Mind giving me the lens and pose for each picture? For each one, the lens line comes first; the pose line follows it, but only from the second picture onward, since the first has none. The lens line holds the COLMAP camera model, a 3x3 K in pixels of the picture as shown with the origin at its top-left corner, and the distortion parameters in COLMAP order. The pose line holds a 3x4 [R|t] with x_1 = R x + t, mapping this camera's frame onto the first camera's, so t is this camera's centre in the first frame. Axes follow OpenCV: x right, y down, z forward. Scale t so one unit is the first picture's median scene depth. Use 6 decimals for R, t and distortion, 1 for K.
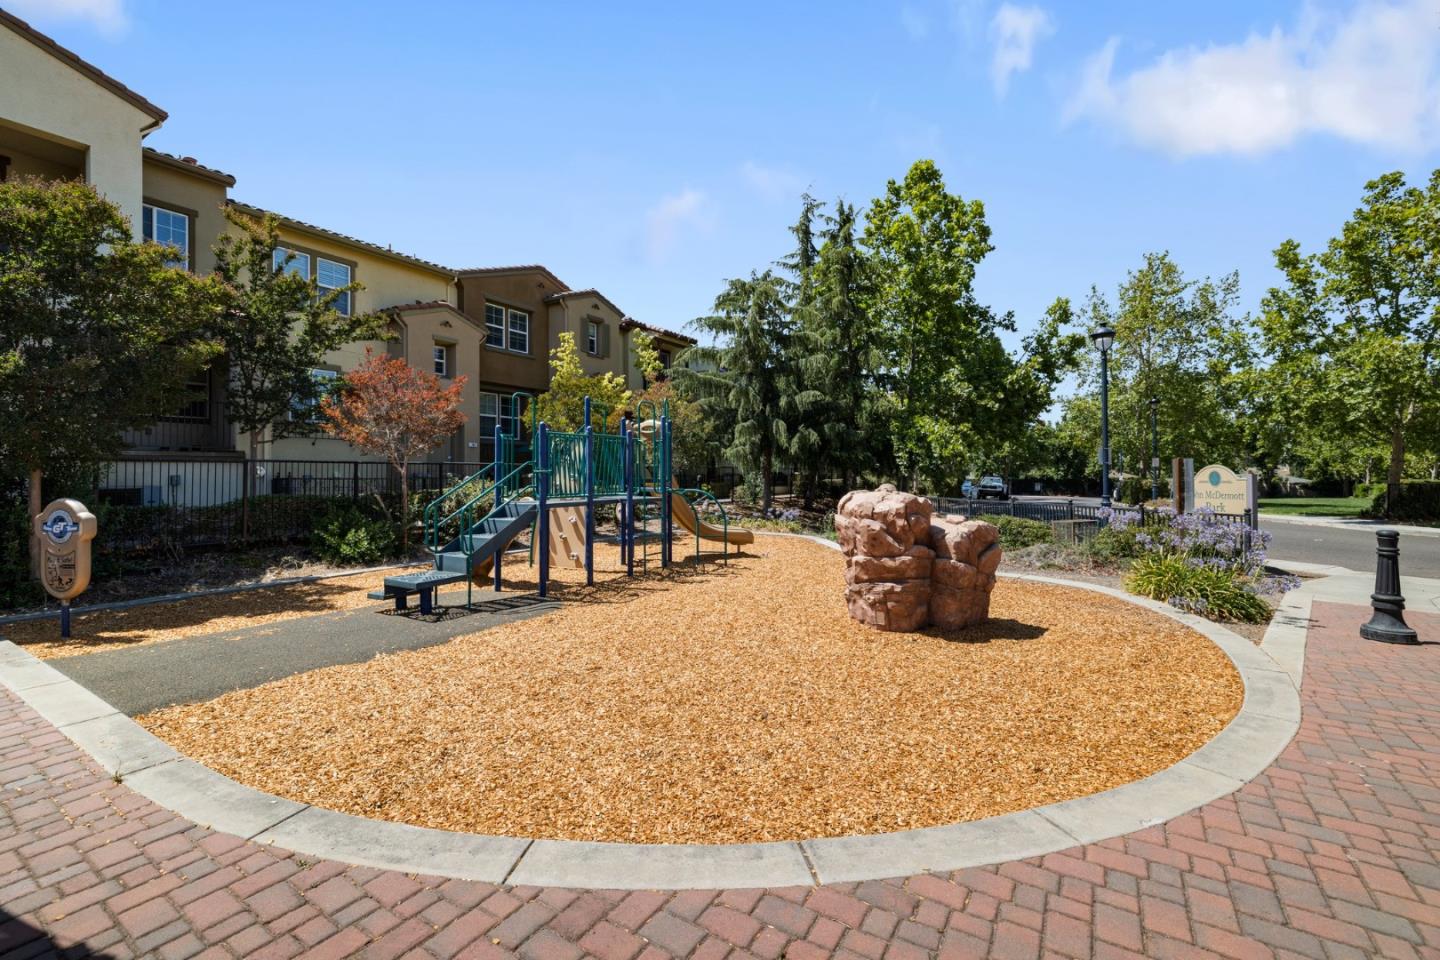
lens RADIAL K [[625.5, 0, 726.0], [0, 625.5, 473.2], [0, 0, 1]] dist [-0.000393, -0.000205]
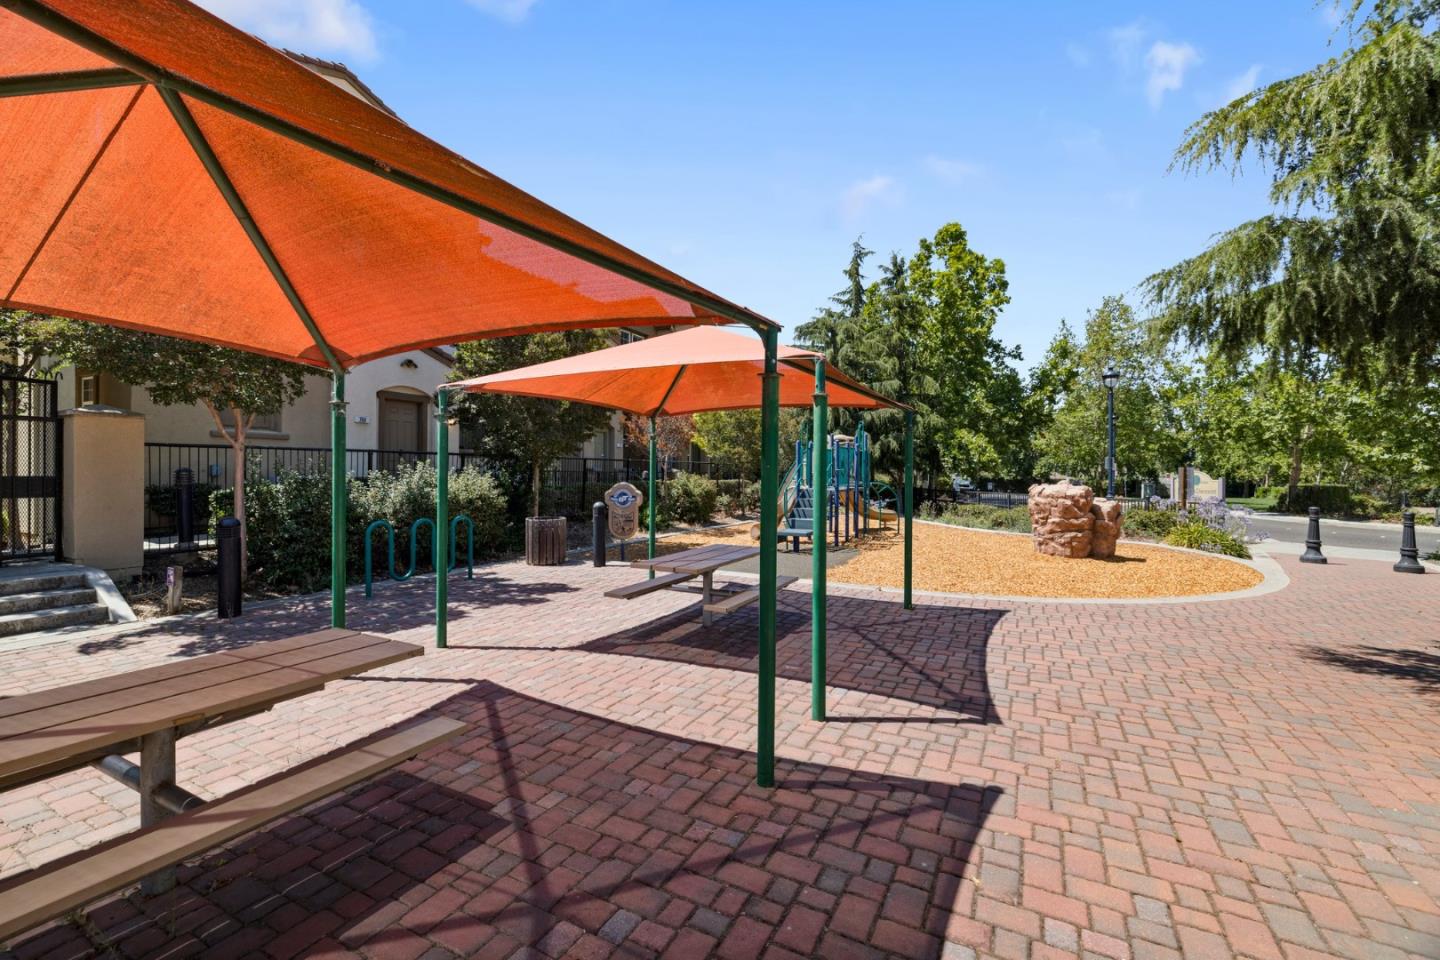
lens RADIAL K [[625.5, 0, 711.7], [0, 625.5, 478.8], [0, 0, 1]] dist [-0.000393, -0.000205]
pose [[0.996429, 0.013681, 0.083321, -0.289117], [-0.014949, 0.999781, 0.014619, 0.000194], [-0.083103, -0.015812, 0.996415, -0.232724]]
